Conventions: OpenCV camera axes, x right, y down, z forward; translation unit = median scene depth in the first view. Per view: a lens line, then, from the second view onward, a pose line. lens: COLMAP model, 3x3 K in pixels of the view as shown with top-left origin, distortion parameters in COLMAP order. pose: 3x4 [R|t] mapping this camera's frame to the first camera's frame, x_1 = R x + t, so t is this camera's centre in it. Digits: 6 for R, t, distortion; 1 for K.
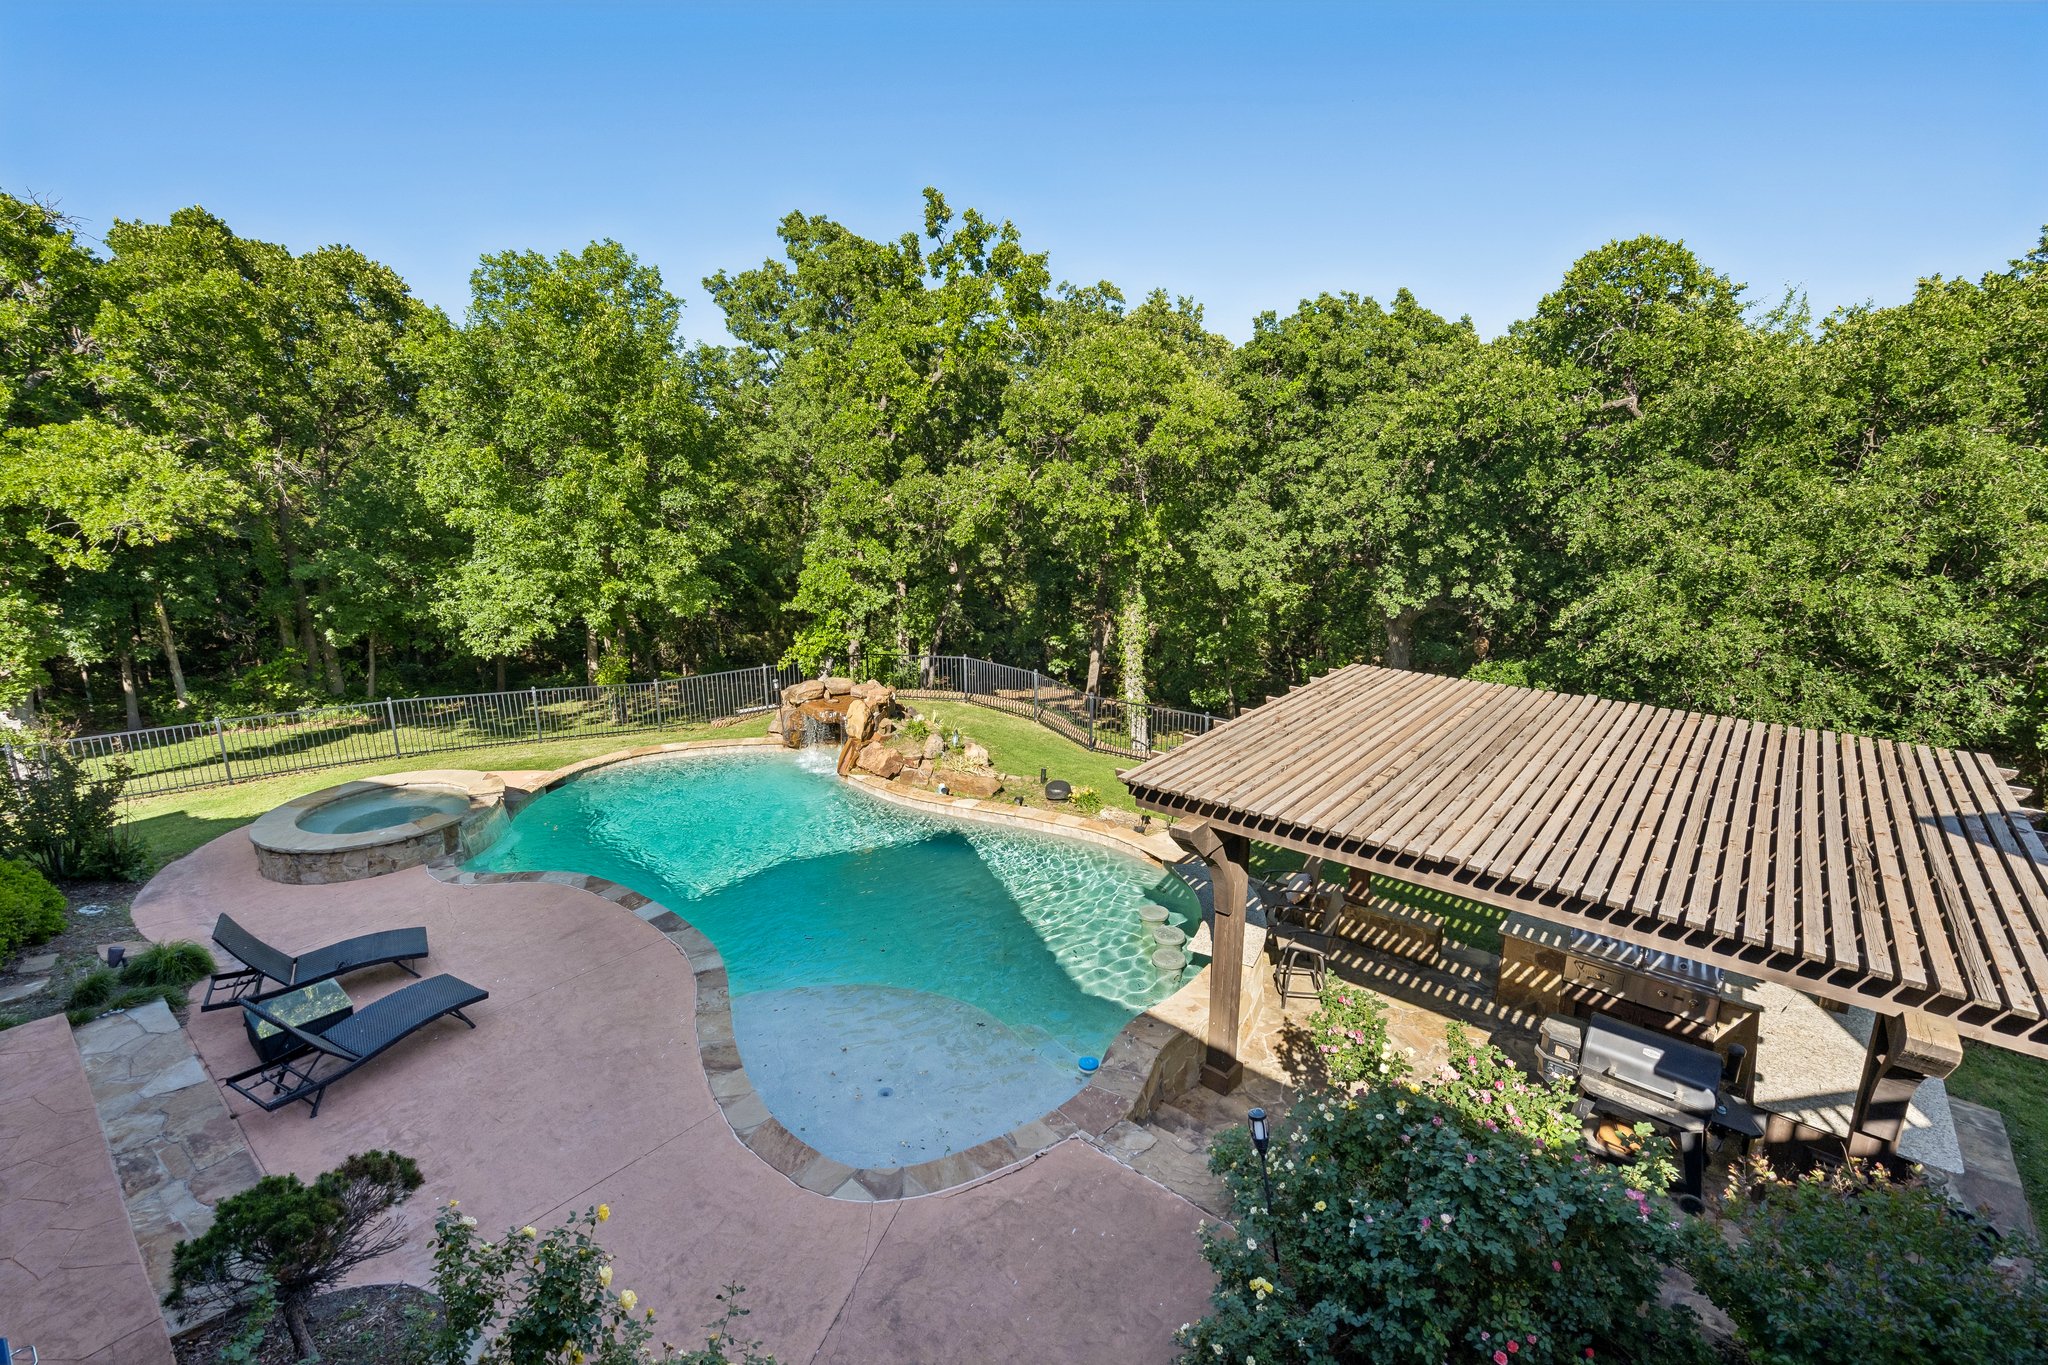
lens RADIAL K [[930.7, 0, 1022.1], [0, 930.7, 669.1], [0, 0, 1]] dist [-0.001701, 0.000425]
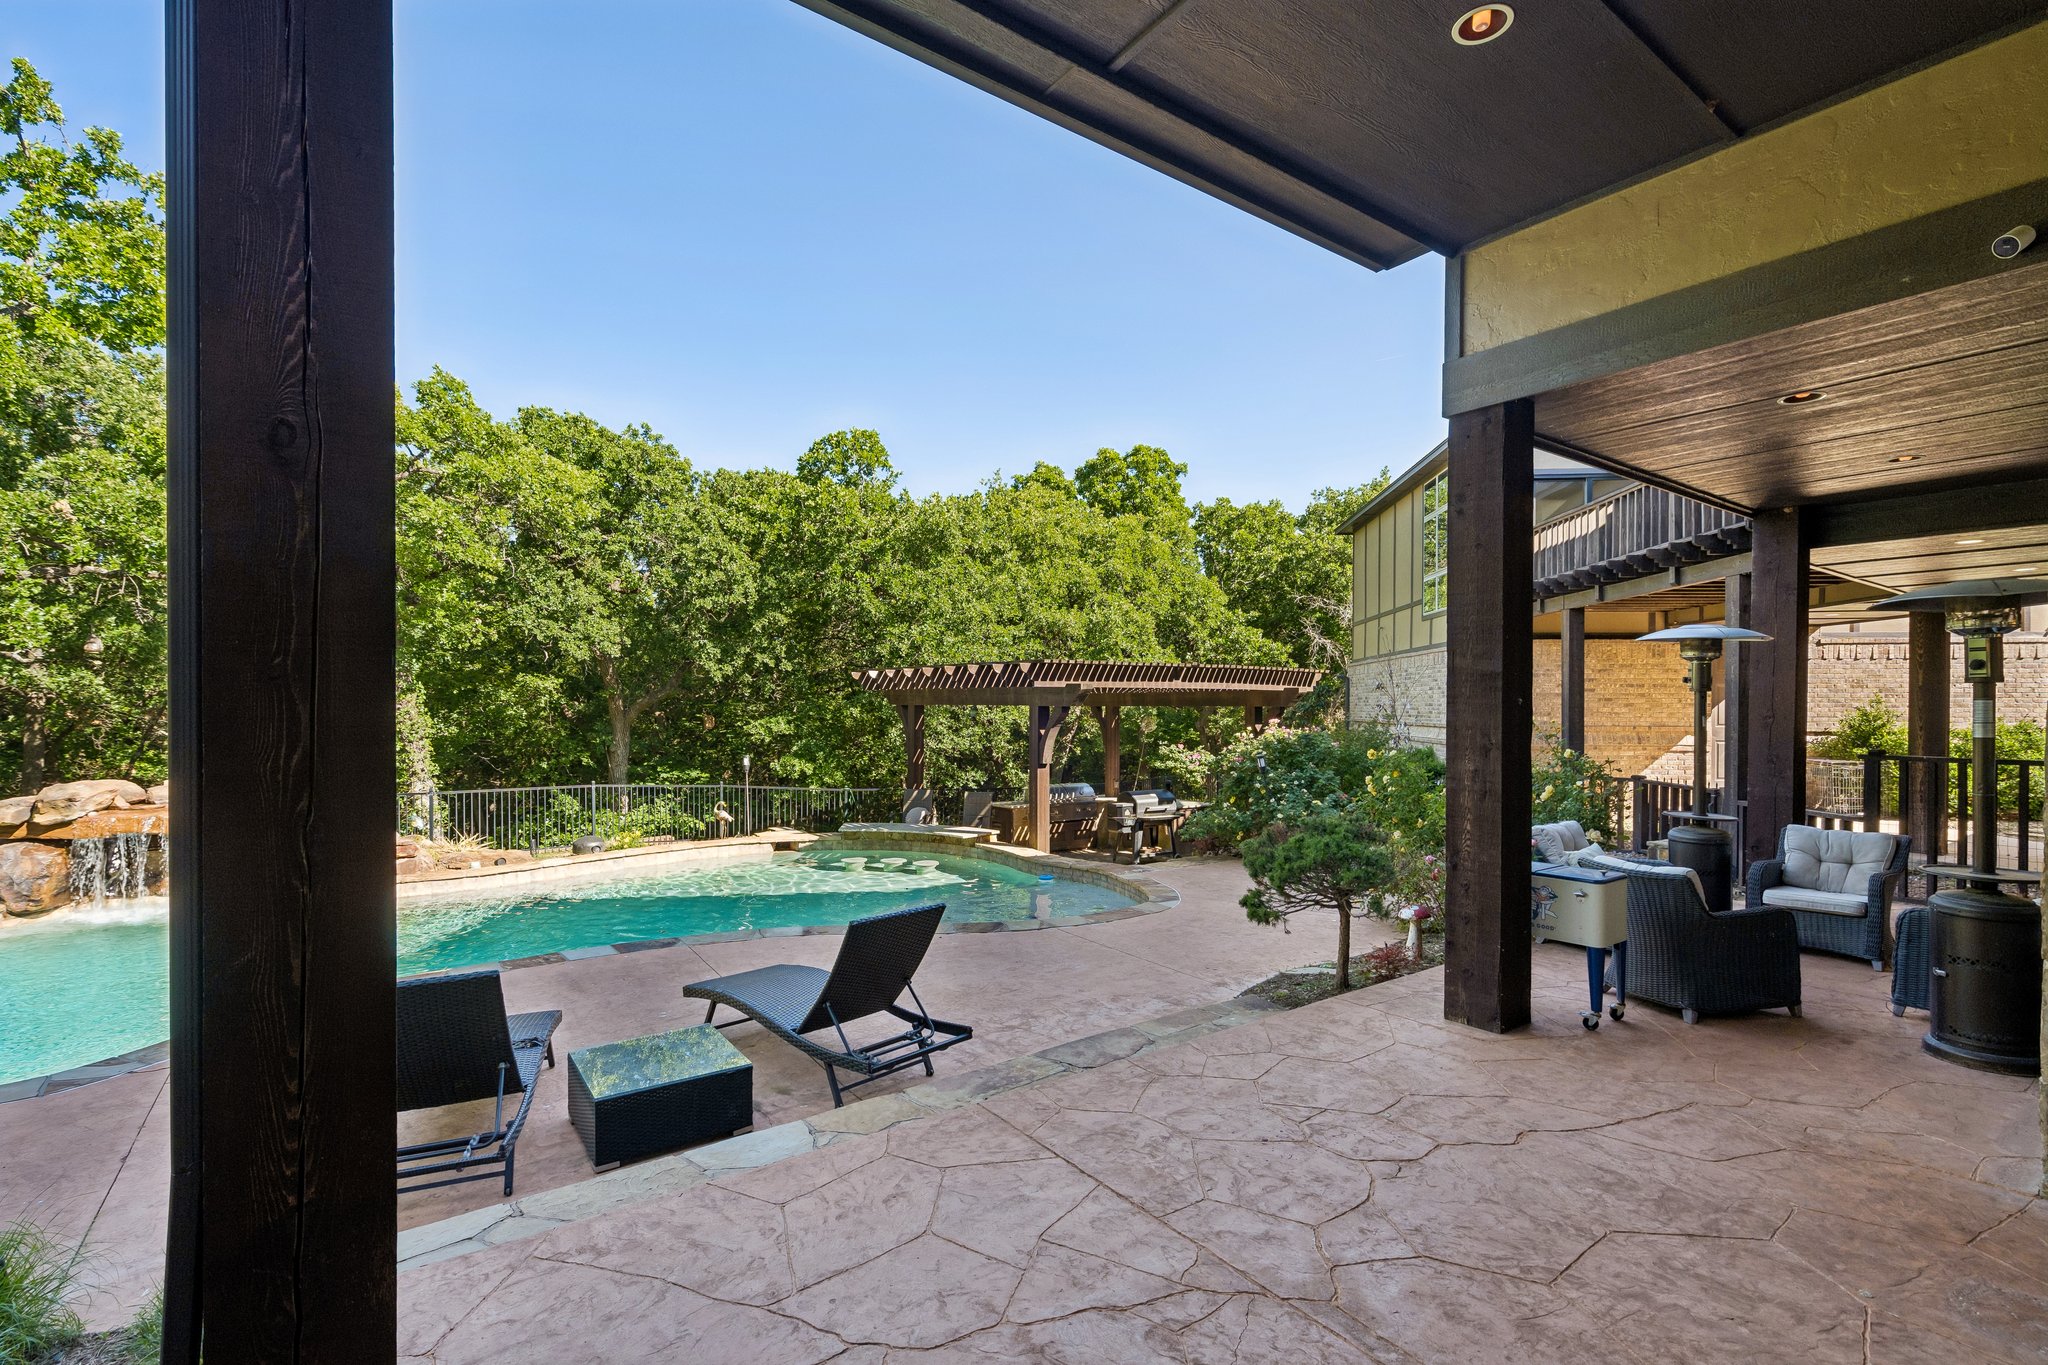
lens RADIAL K [[930.7, 0, 1017.9], [0, 930.7, 703.5], [0, 0, 1]] dist [-0.001701, 0.000425]
pose [[0.253438, 0.005521, 0.967336, -0.648328], [0.221454, 0.973096, -0.063573, 0.132098], [-0.941662, 0.230332, 0.245397, 0.337625]]
